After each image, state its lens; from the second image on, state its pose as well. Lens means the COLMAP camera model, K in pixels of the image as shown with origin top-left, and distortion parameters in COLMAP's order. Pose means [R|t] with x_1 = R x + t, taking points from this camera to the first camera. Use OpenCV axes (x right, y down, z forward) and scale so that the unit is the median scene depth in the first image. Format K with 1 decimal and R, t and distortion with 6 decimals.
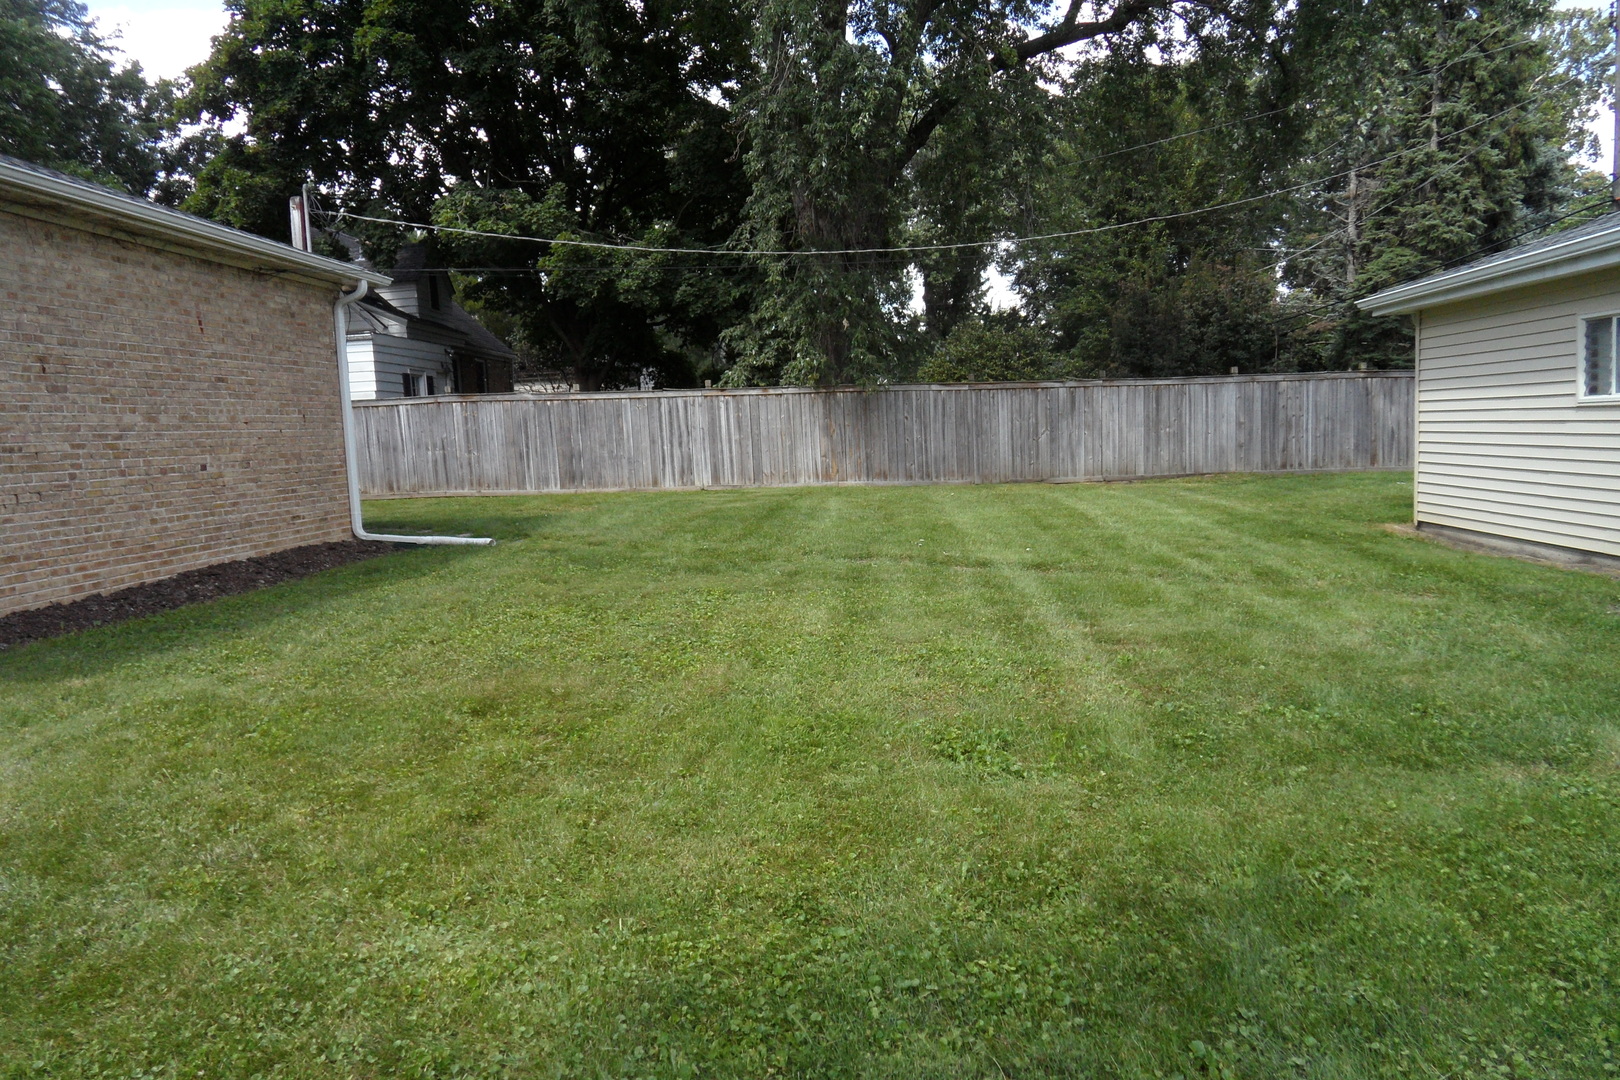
lens RADIAL K [[1045.9, 0, 804.3], [0, 1045.9, 555.9], [0, 0, 1]] dist [-0.048147, 0.022271]
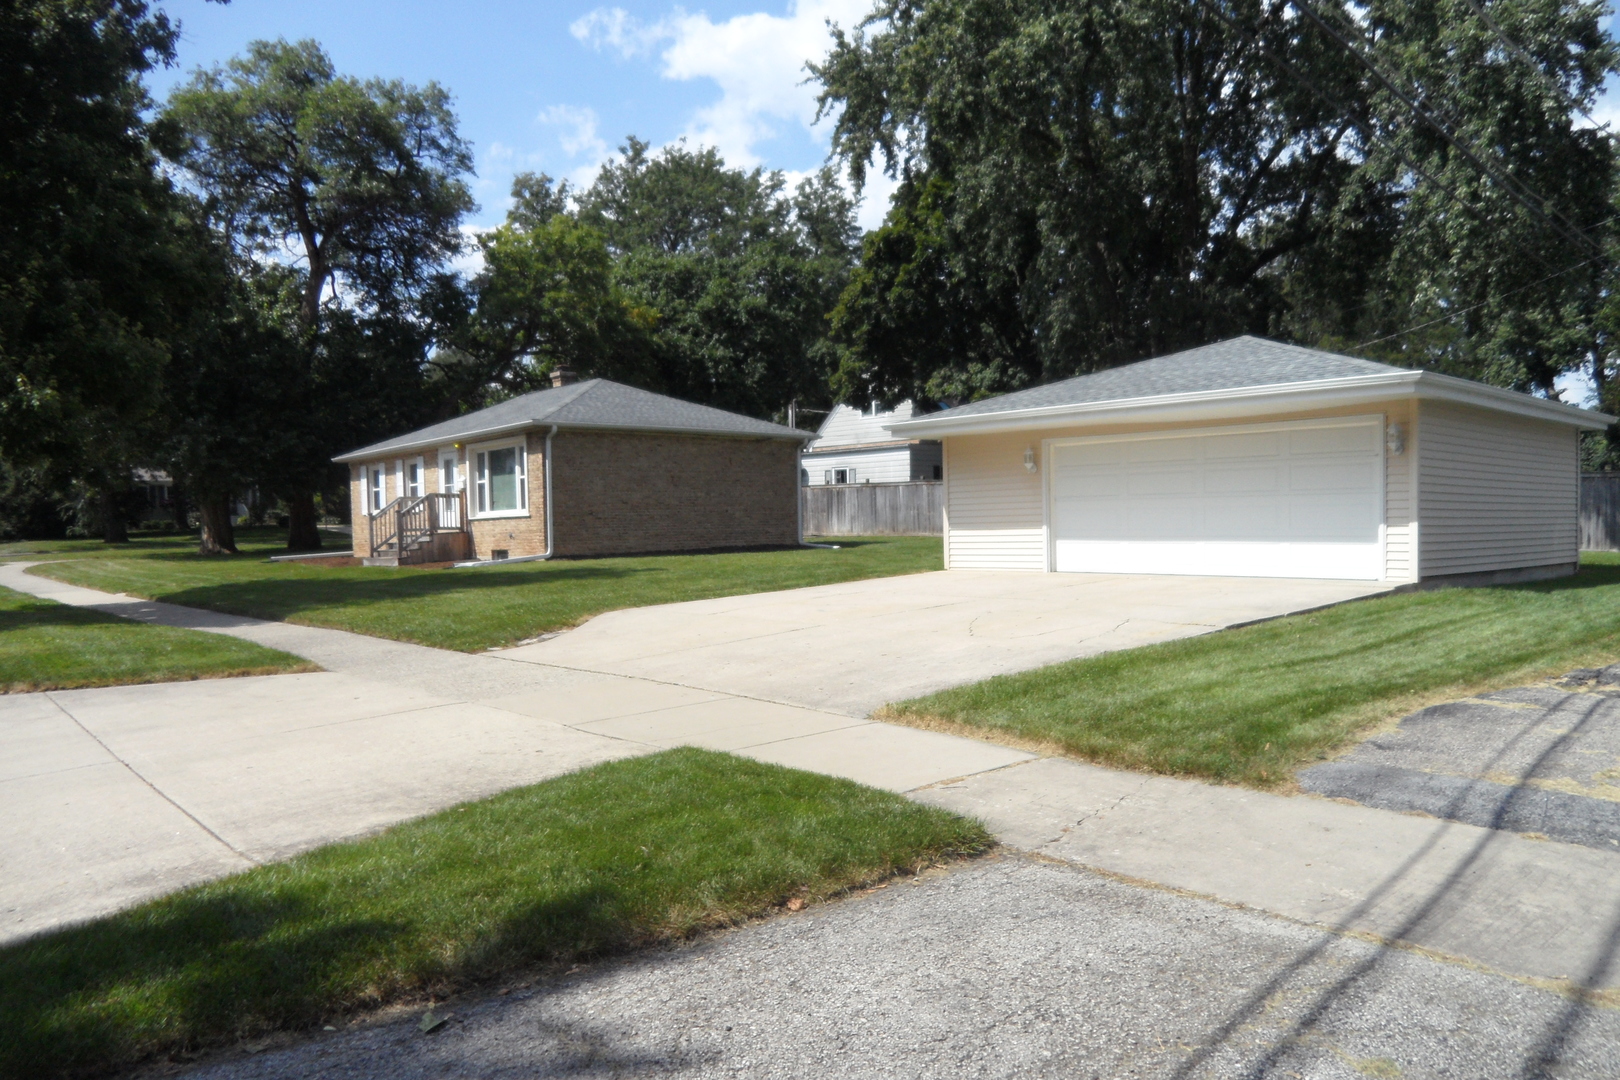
lens RADIAL K [[1118.9, 0, 812.3], [0, 1118.9, 539.0], [0, 0, 1]] dist [-0.032125, 0.020350]
pose [[0.742880, 0.053119, -0.667314, 0.810162], [-0.106009, 0.993603, -0.038921, 0.041483], [0.660978, 0.099655, 0.743759, -0.555351]]
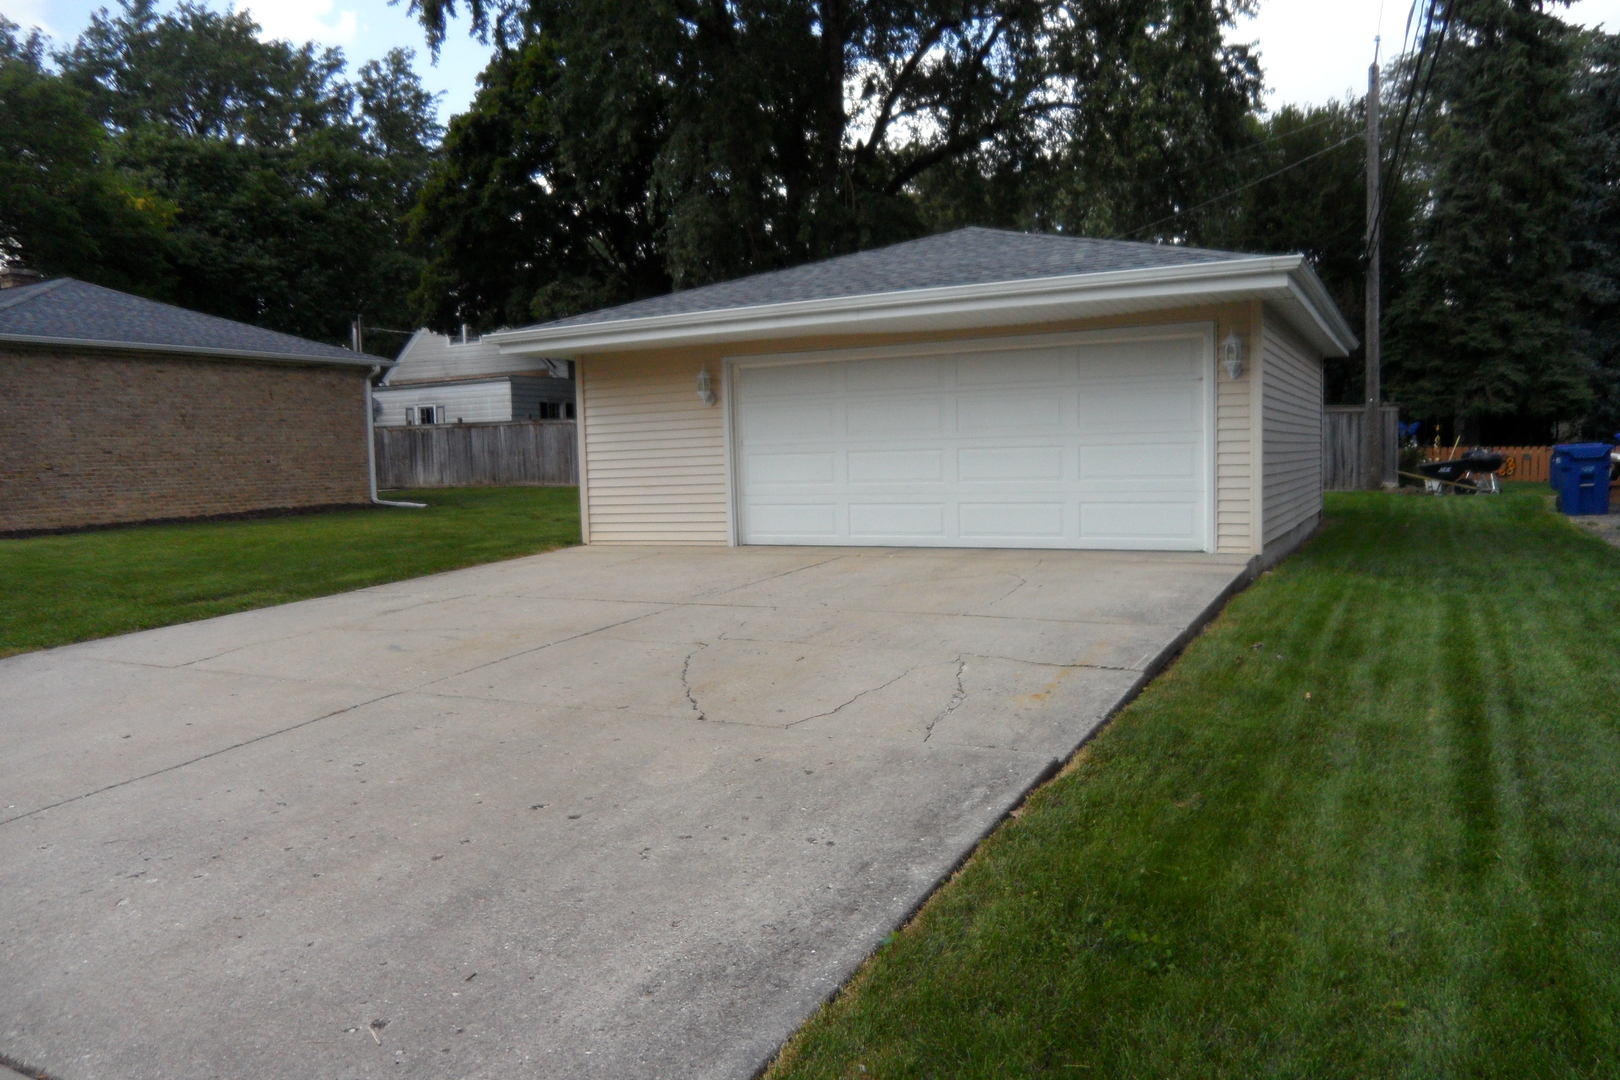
lens RADIAL K [[1118.9, 0, 797.8], [0, 1118.9, 531.0], [0, 0, 1]] dist [-0.032125, 0.020350]
pose [[0.925515, 0.052899, -0.374999, 0.634943], [-0.066044, 0.997568, -0.022278, 0.017740], [0.372909, 0.045385, 0.926757, -0.350646]]
